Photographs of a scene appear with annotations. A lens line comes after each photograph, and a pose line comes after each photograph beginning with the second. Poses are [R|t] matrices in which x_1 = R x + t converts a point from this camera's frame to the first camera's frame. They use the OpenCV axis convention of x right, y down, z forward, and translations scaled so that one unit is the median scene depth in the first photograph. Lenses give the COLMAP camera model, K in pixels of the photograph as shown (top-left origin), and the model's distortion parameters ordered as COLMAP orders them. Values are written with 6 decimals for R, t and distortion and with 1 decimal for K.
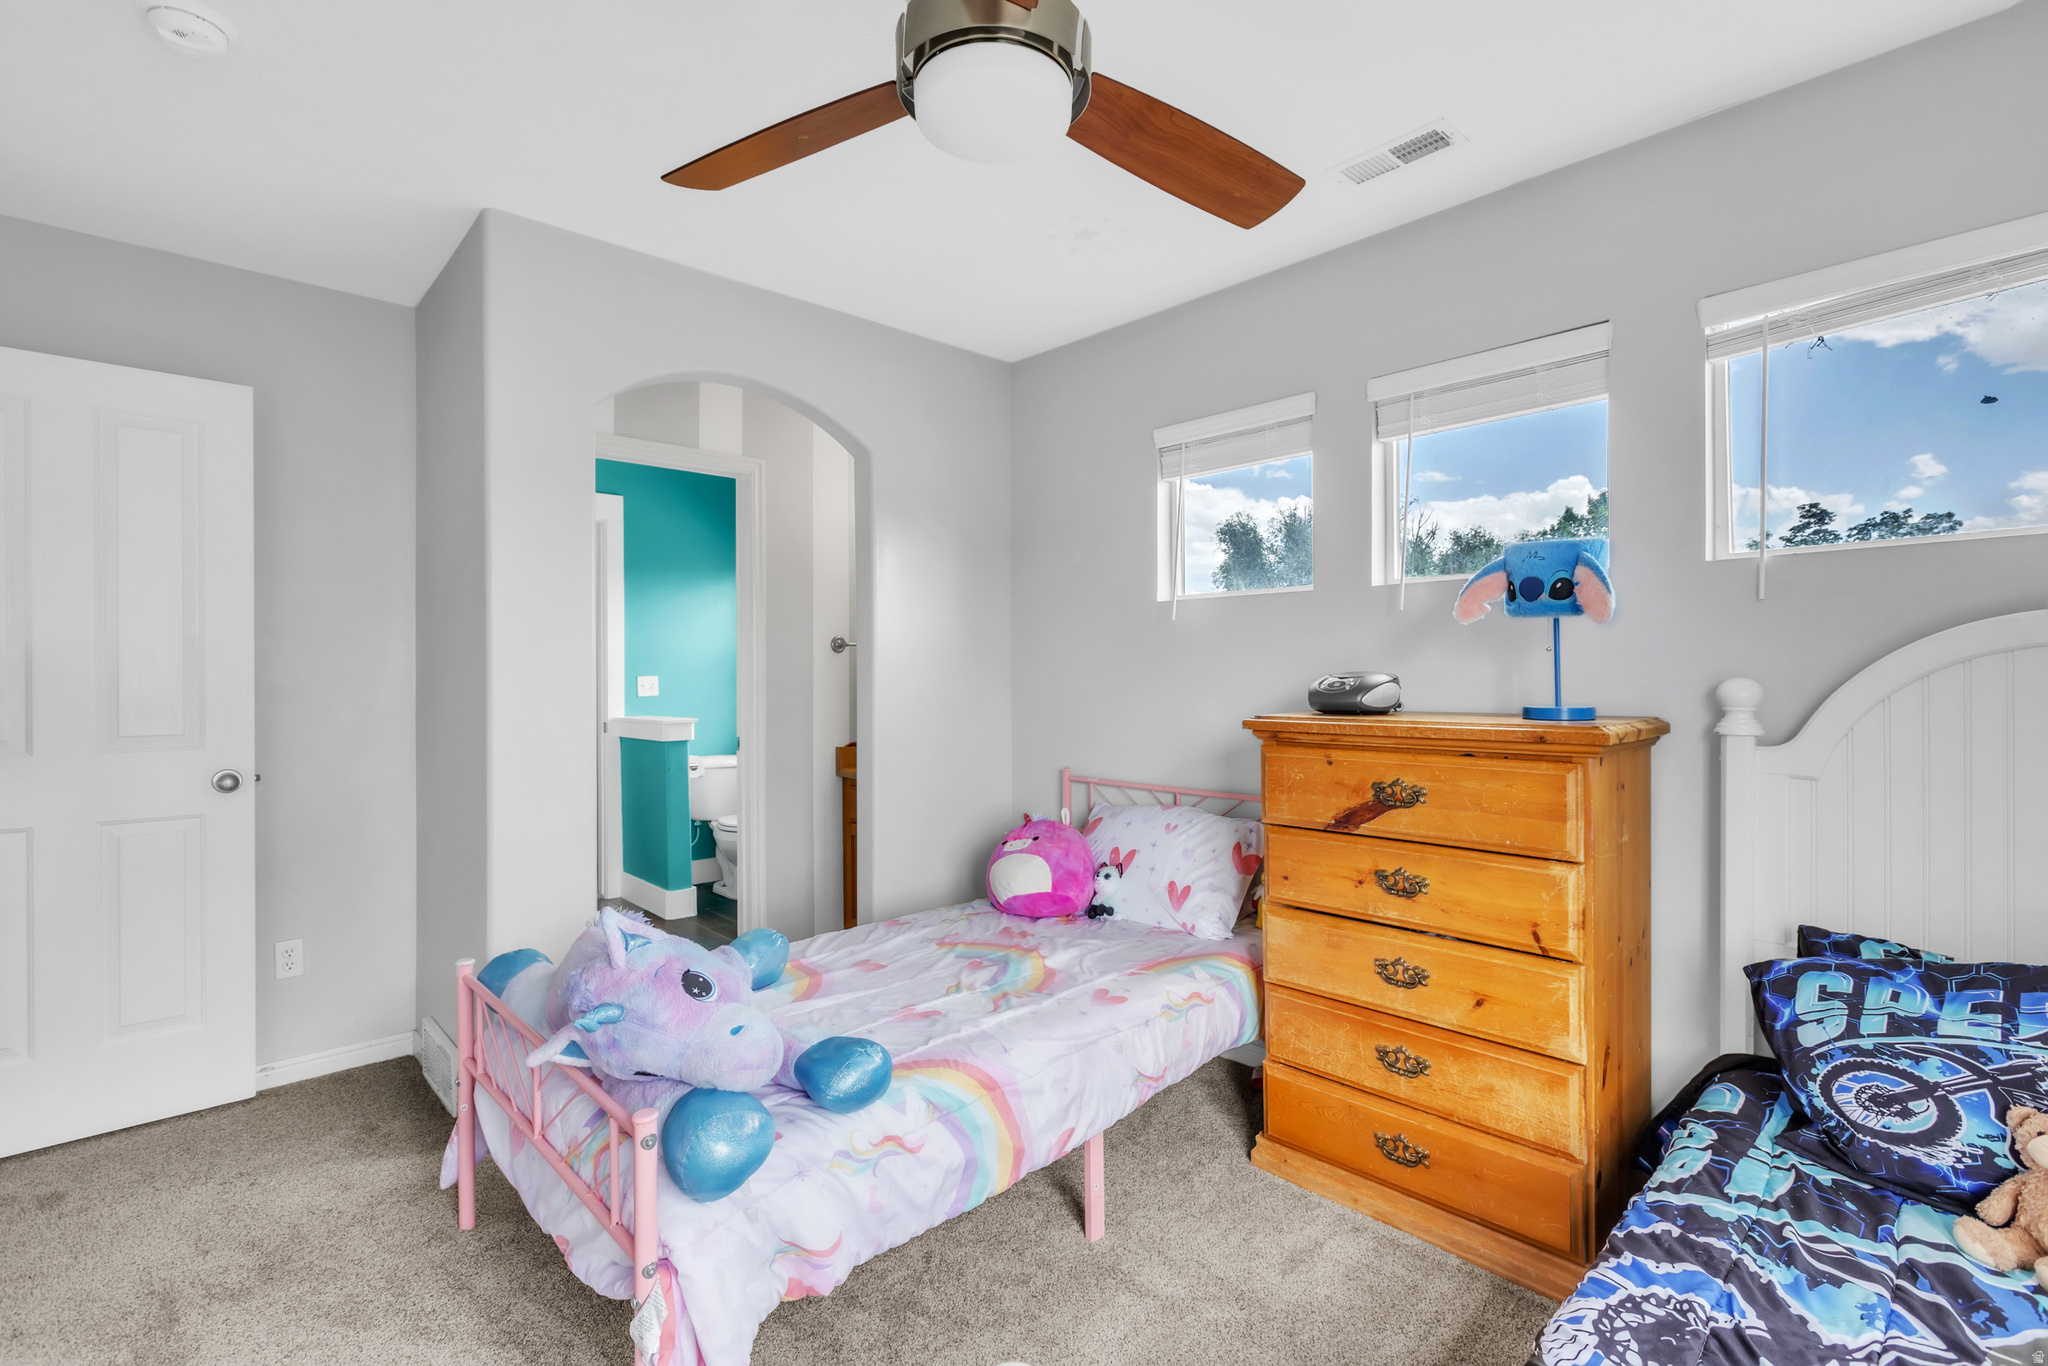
lens RADIAL K [[925.6, 0, 1034.4], [0, 925.6, 672.7], [0, 0, 1]] dist [-0.000541, 0.000848]
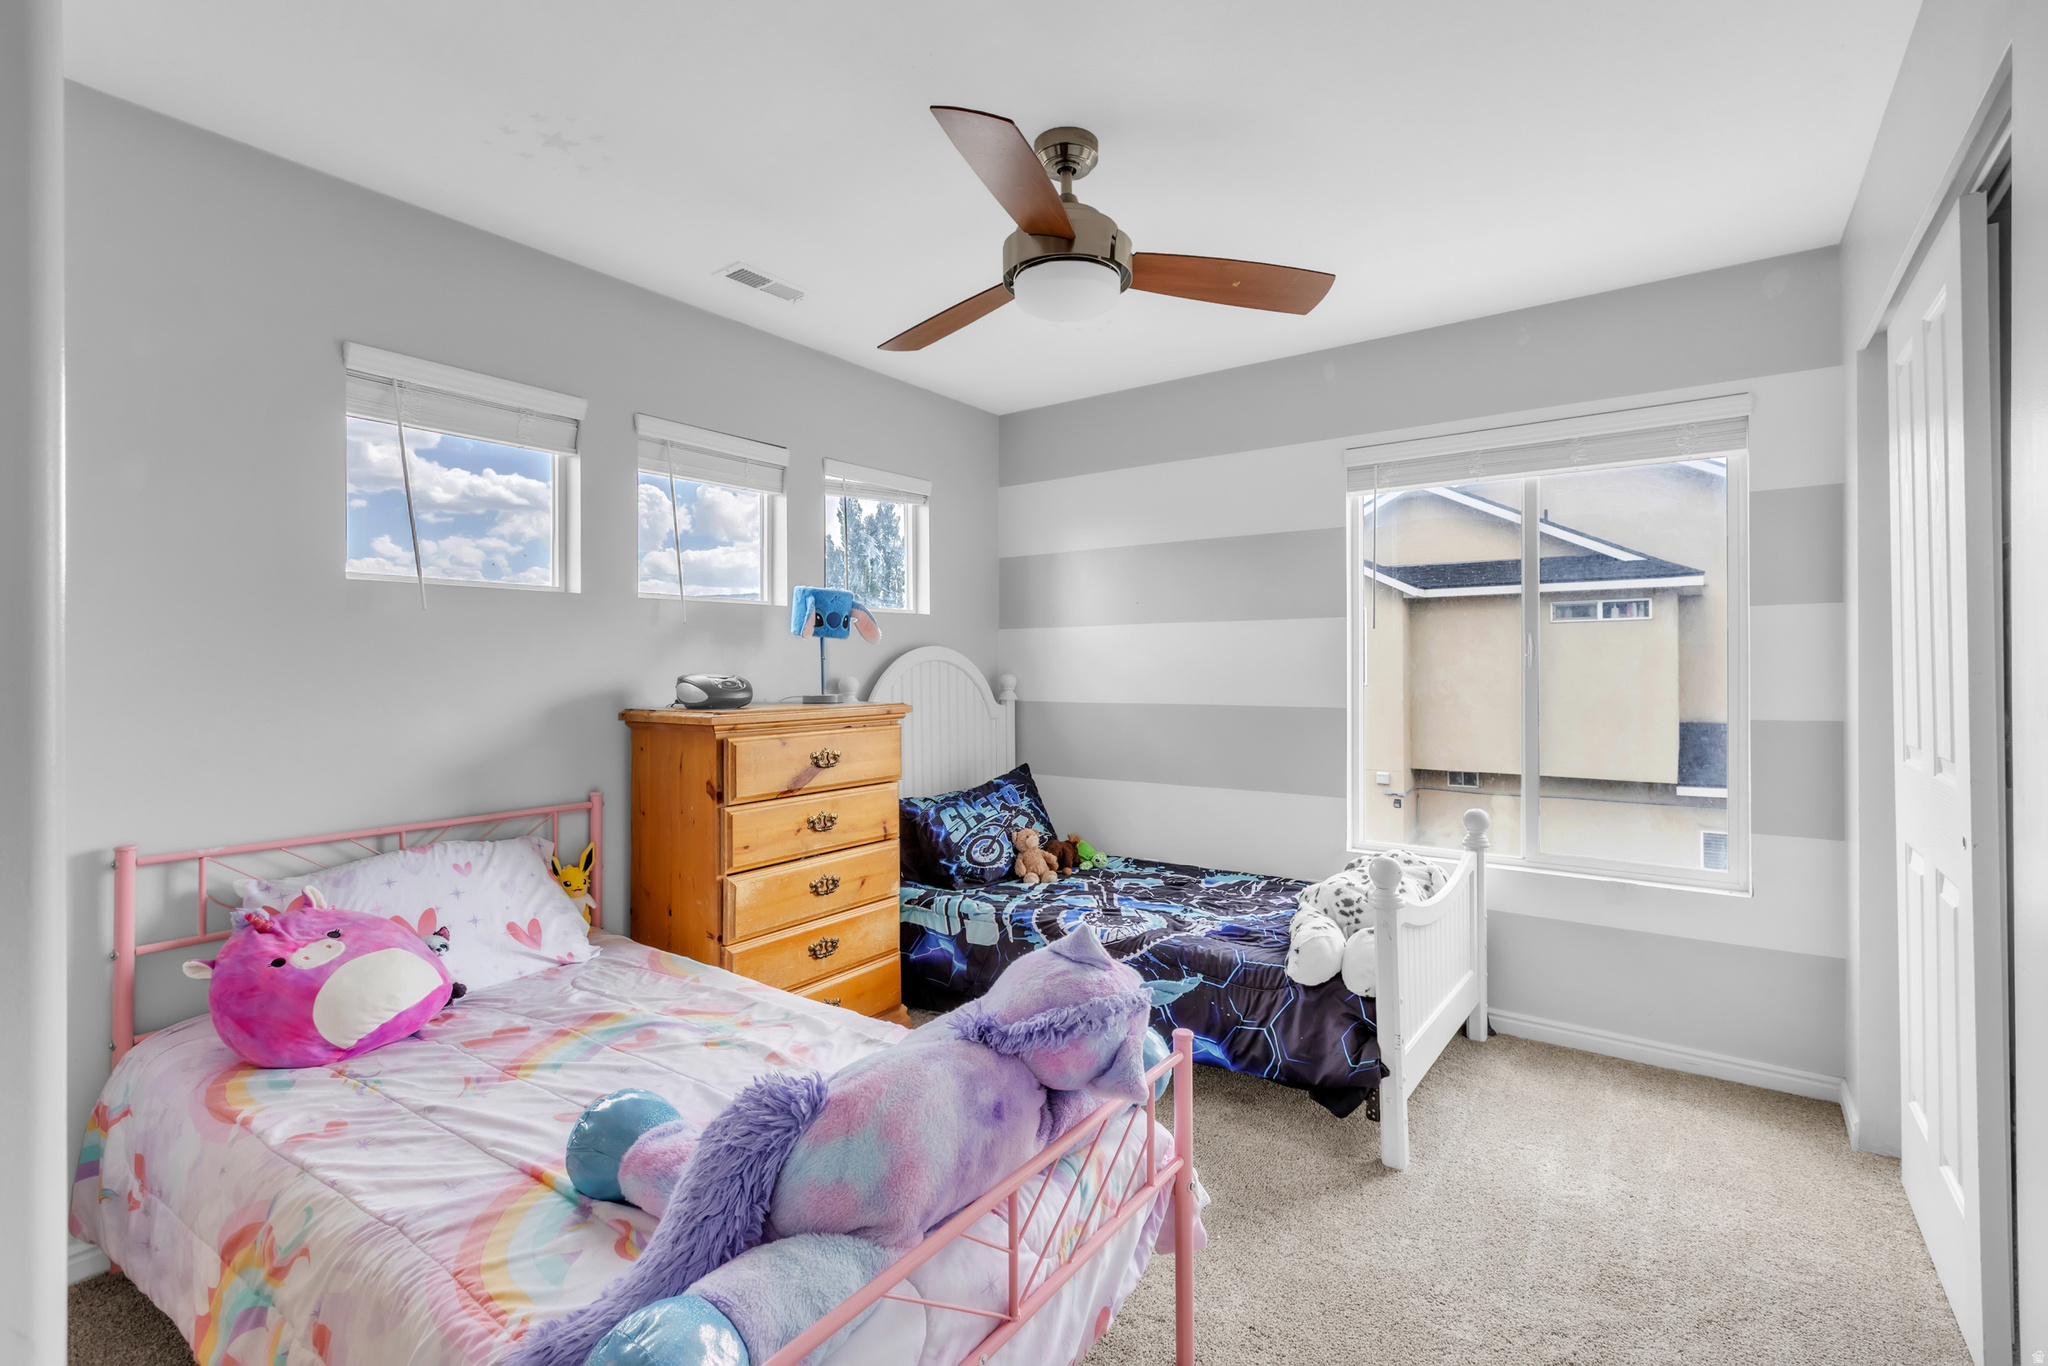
lens RADIAL K [[925.6, 0, 1034.4], [0, 925.6, 672.7], [0, 0, 1]] dist [-0.000541, 0.000848]
pose [[-0.183242, 0.001399, 0.983067, -0.933950], [0.006805, 0.999977, -0.000155, 0.000900], [-0.983044, 0.006662, -0.183248, 0.831133]]
